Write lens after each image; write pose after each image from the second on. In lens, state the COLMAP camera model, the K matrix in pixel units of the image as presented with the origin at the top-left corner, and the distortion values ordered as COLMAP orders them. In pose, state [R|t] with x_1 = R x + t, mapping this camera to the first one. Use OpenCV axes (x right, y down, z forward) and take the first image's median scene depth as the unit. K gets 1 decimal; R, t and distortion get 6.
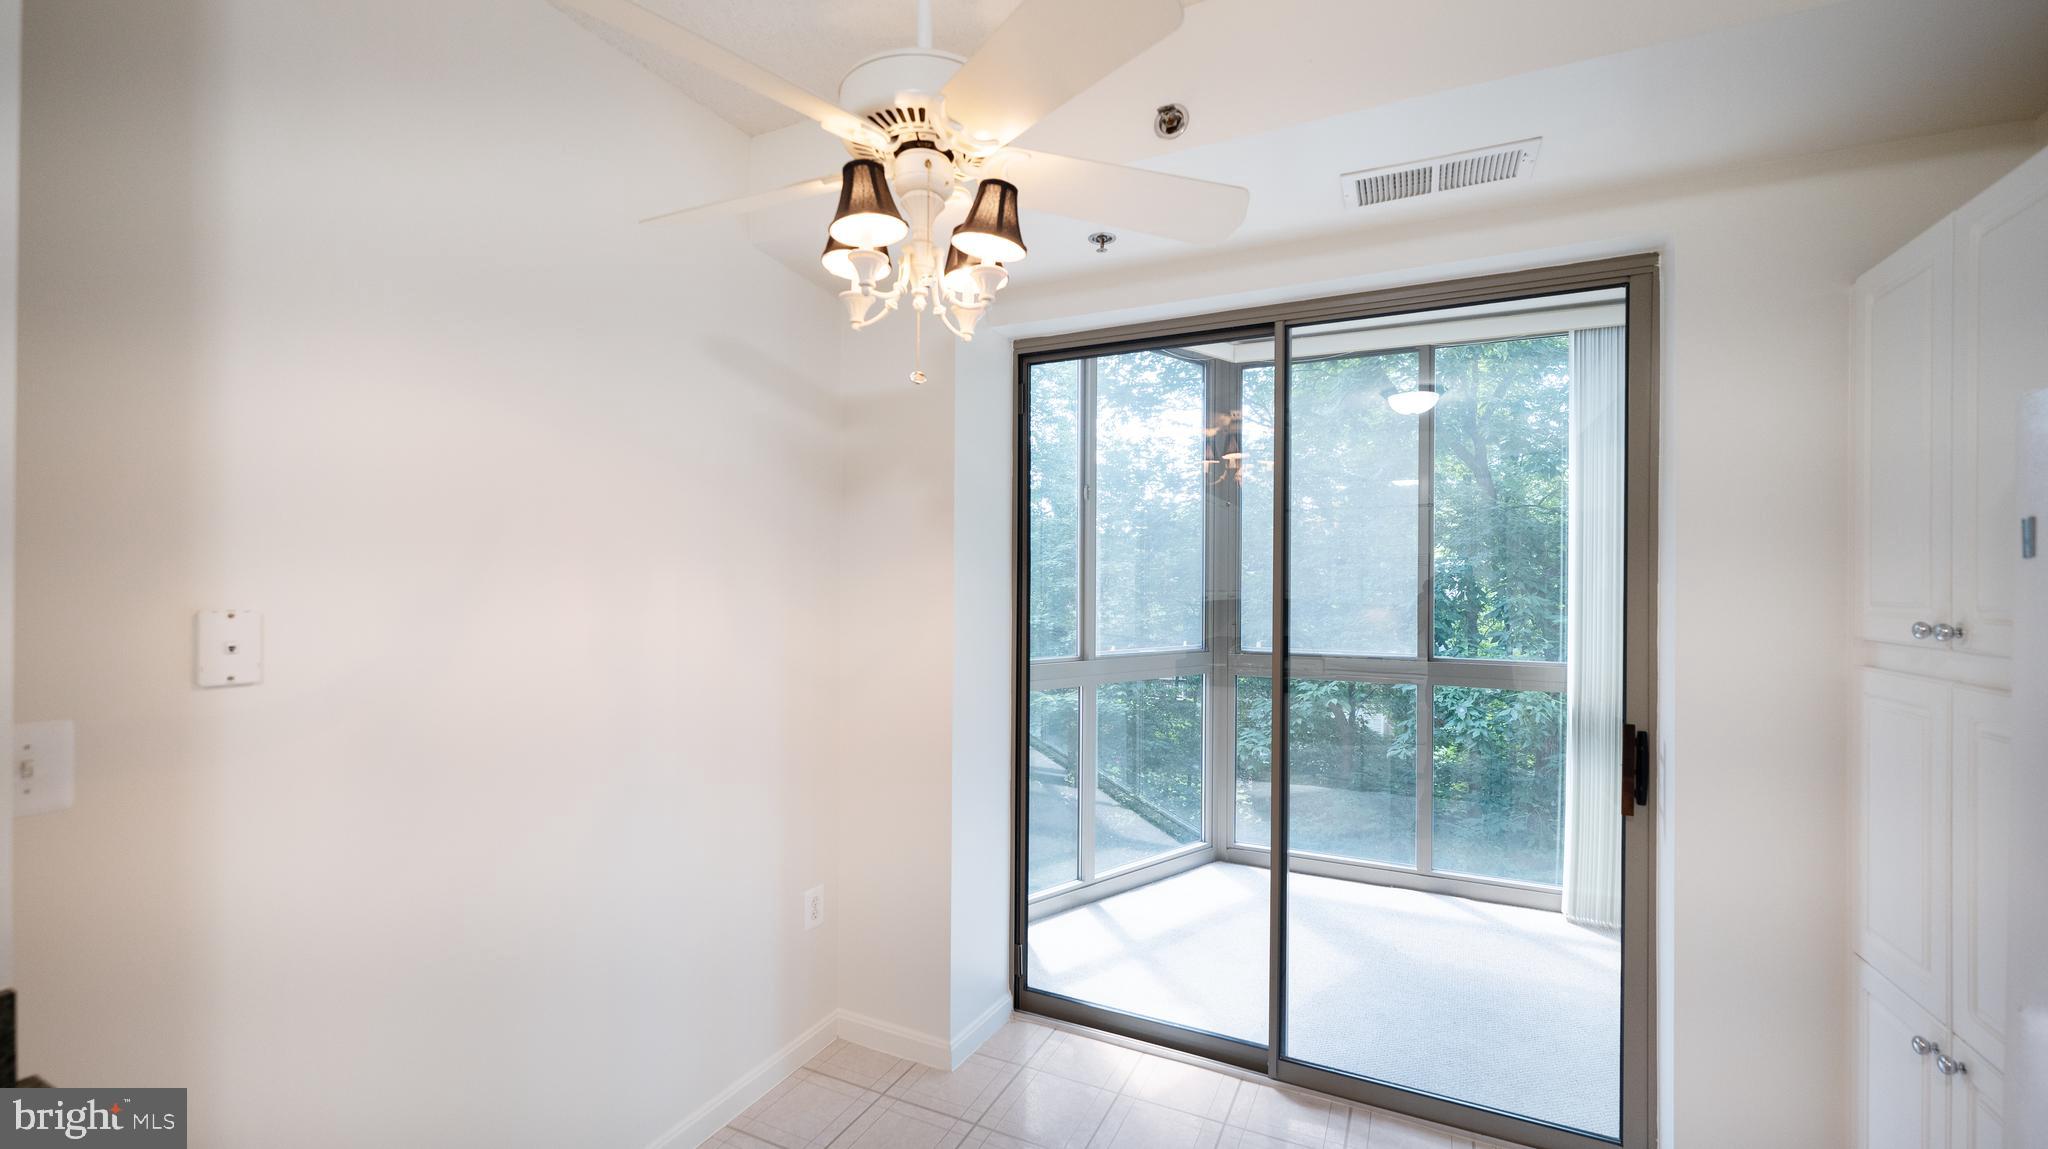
lens RADIAL K [[837.3, 0, 1020.6], [0, 837.3, 592.8], [0, 0, 1]] dist [0.000984, 0.000018]
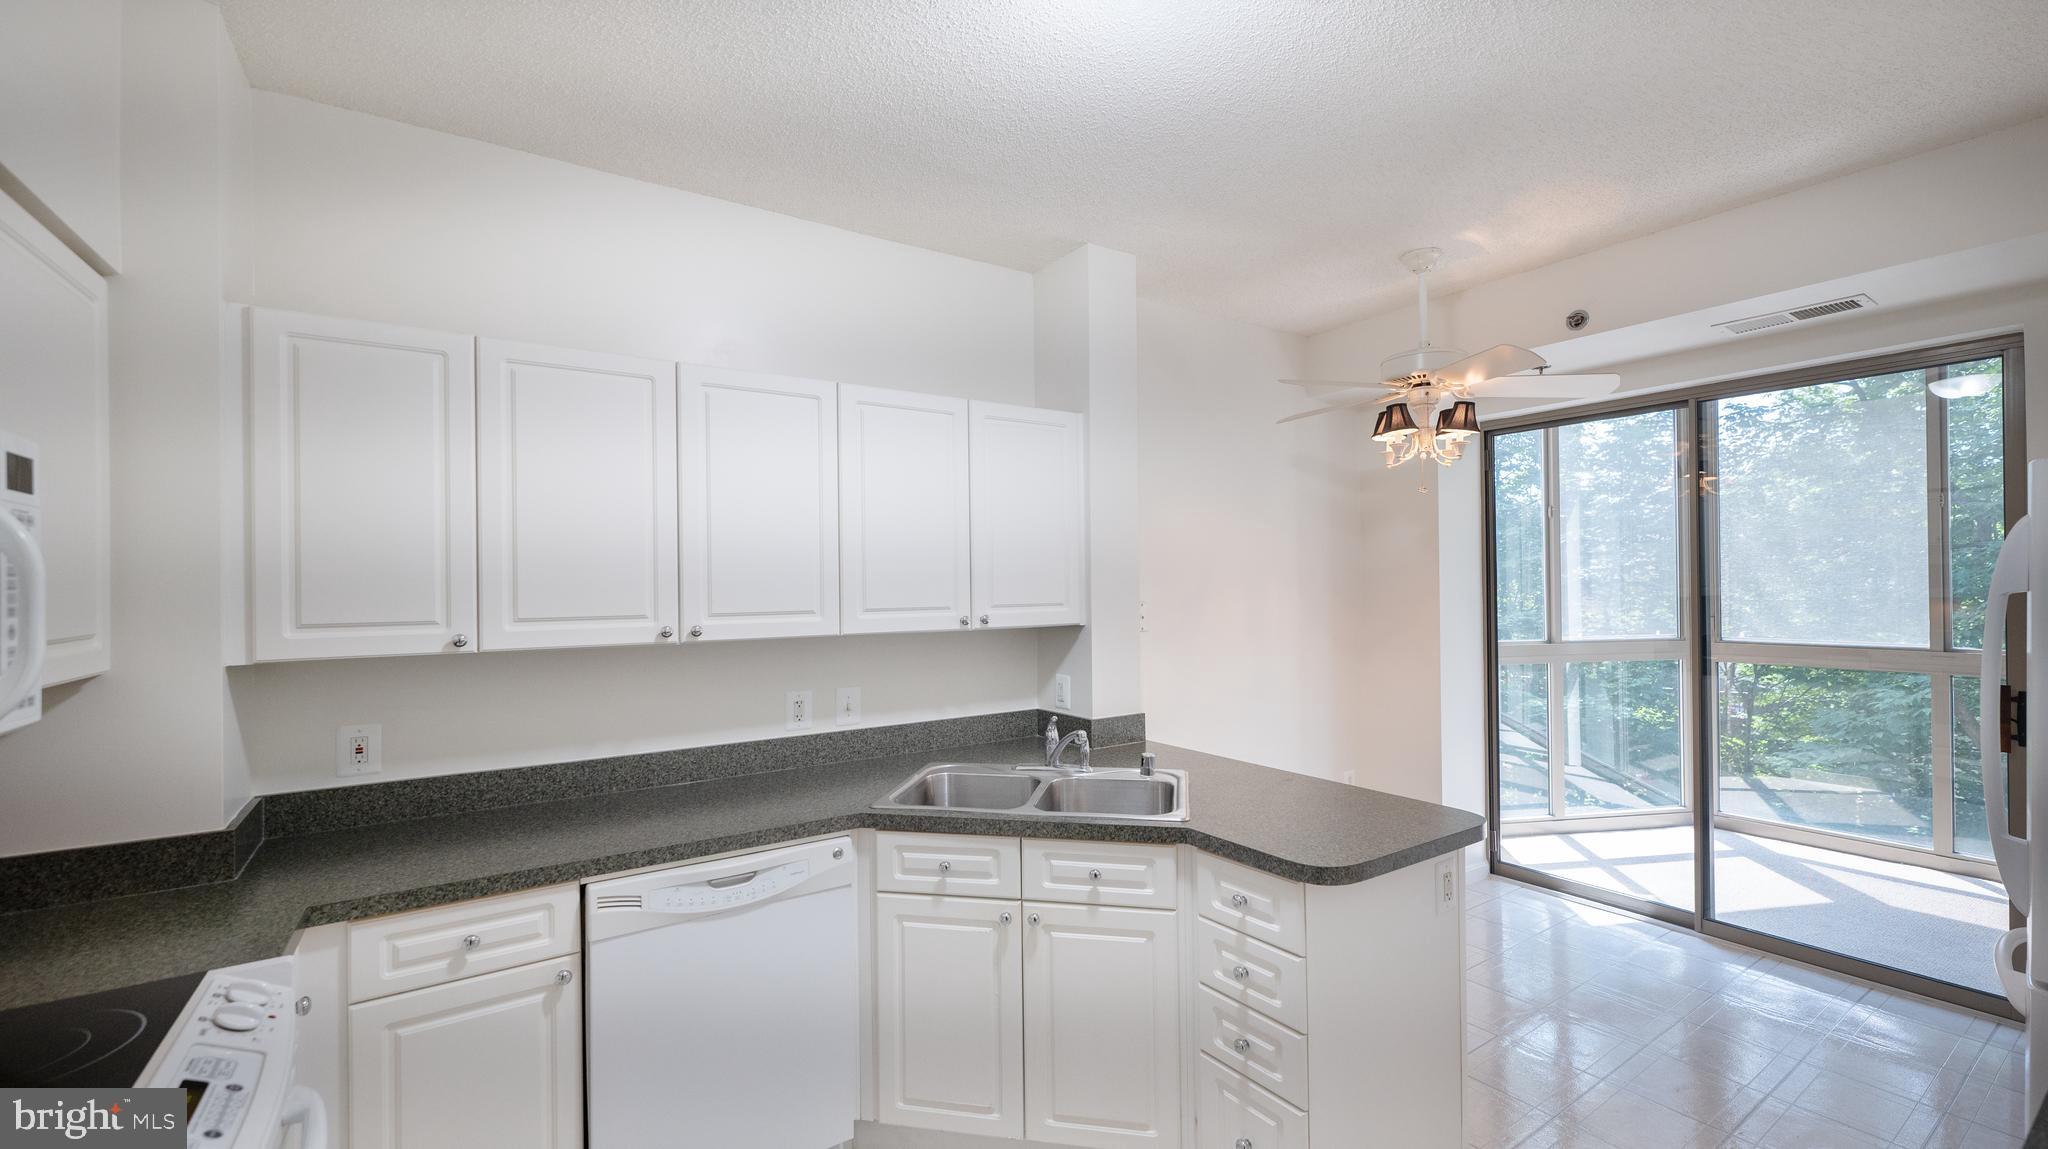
lens RADIAL K [[837.1, 0, 1020.6], [0, 837.1, 580.1], [0, 0, 1]] dist [-0.000565, -0.000324]
pose [[0.863715, -0.019951, -0.503586, 0.028146], [0.014053, 0.999781, -0.015507, -0.009533], [0.503785, 0.006317, 0.863806, -0.648592]]
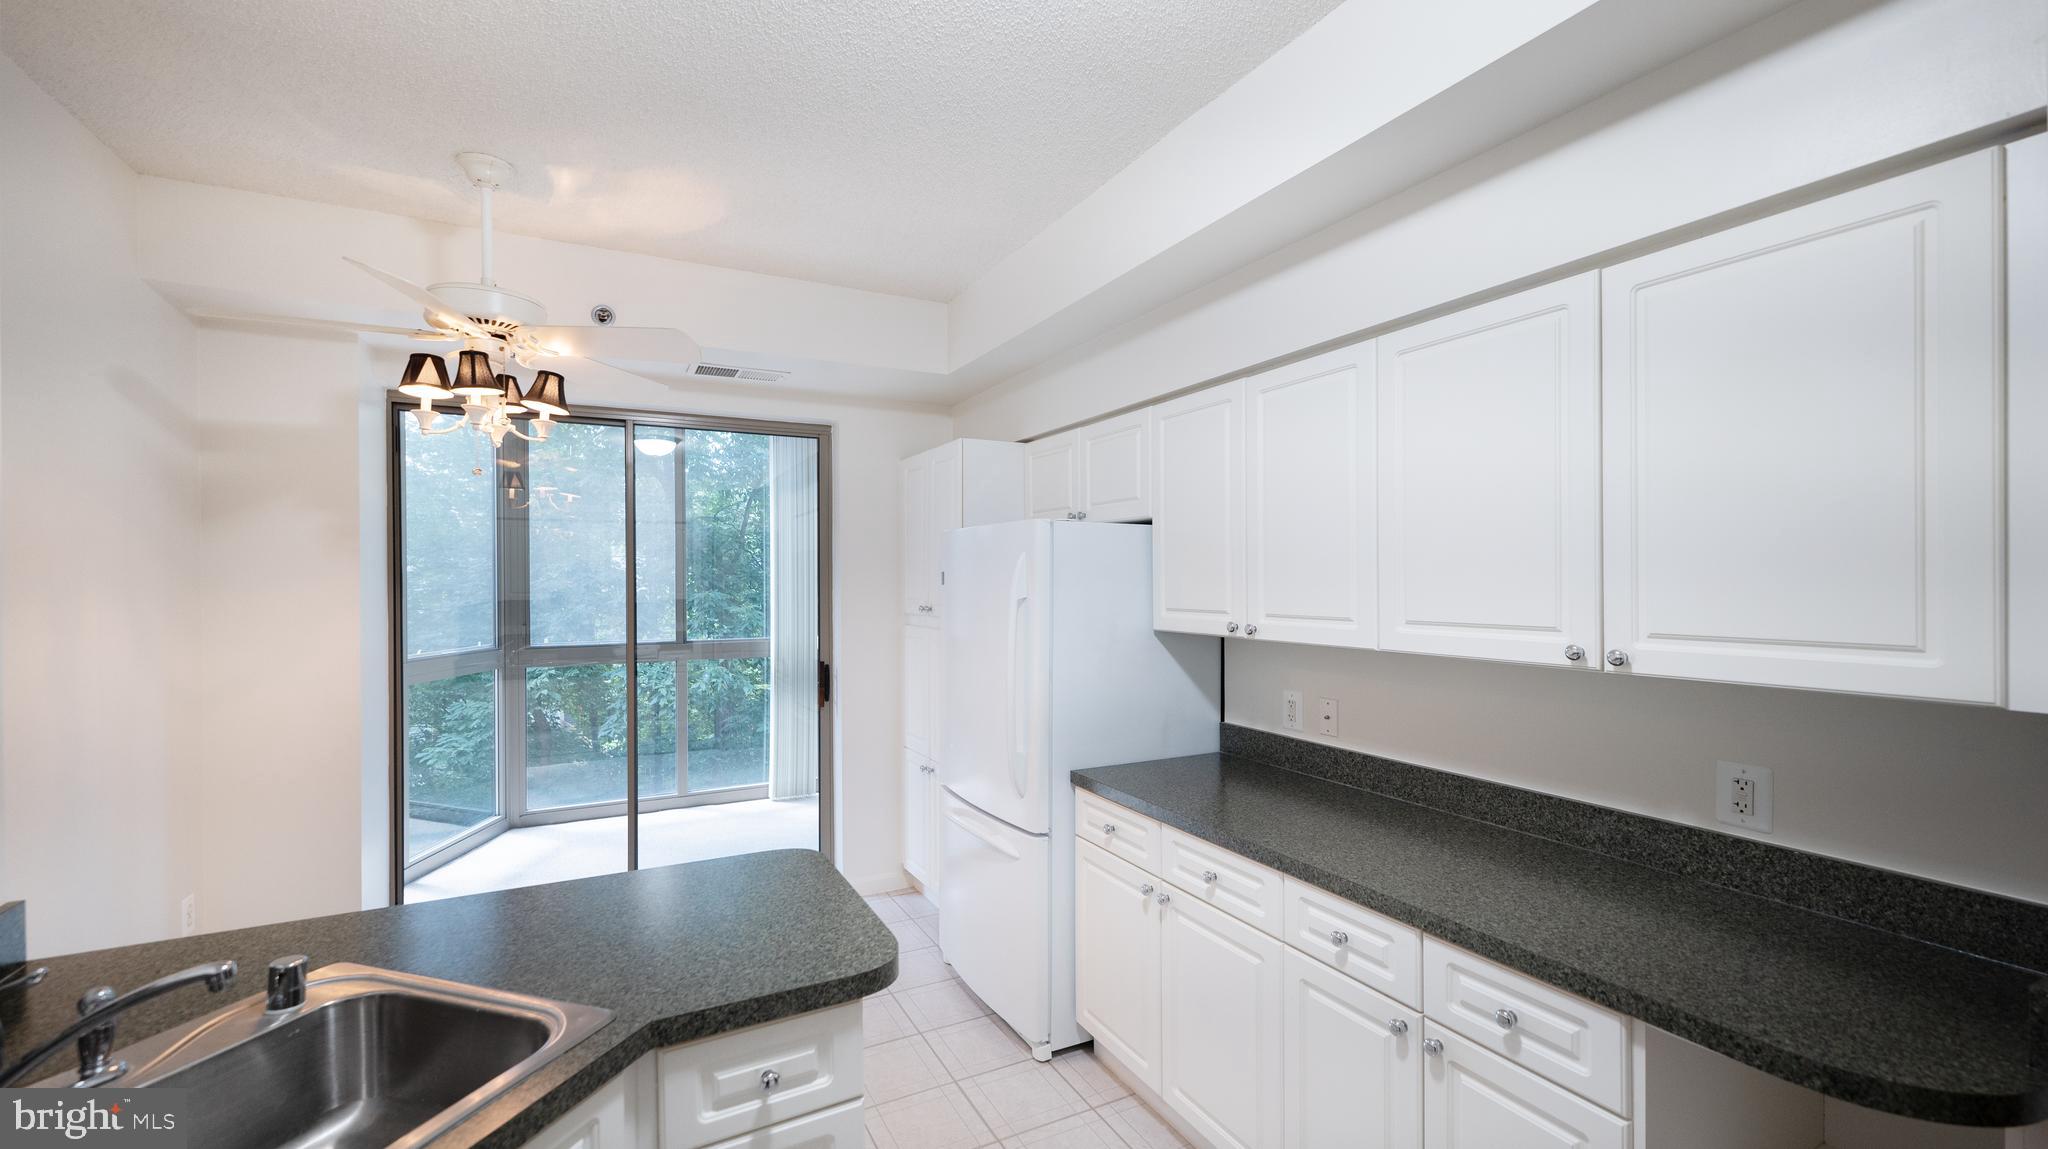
lens RADIAL K [[828.1, 0, 1014.1], [0, 828.1, 580.9], [0, 0, 1]] dist [-0.000758, -0.000208]
pose [[0.603084, -0.010380, 0.797610, -0.384775], [0.015682, 0.999876, 0.001155, -0.019792], [-0.797524, 0.011812, 0.603172, -0.375374]]
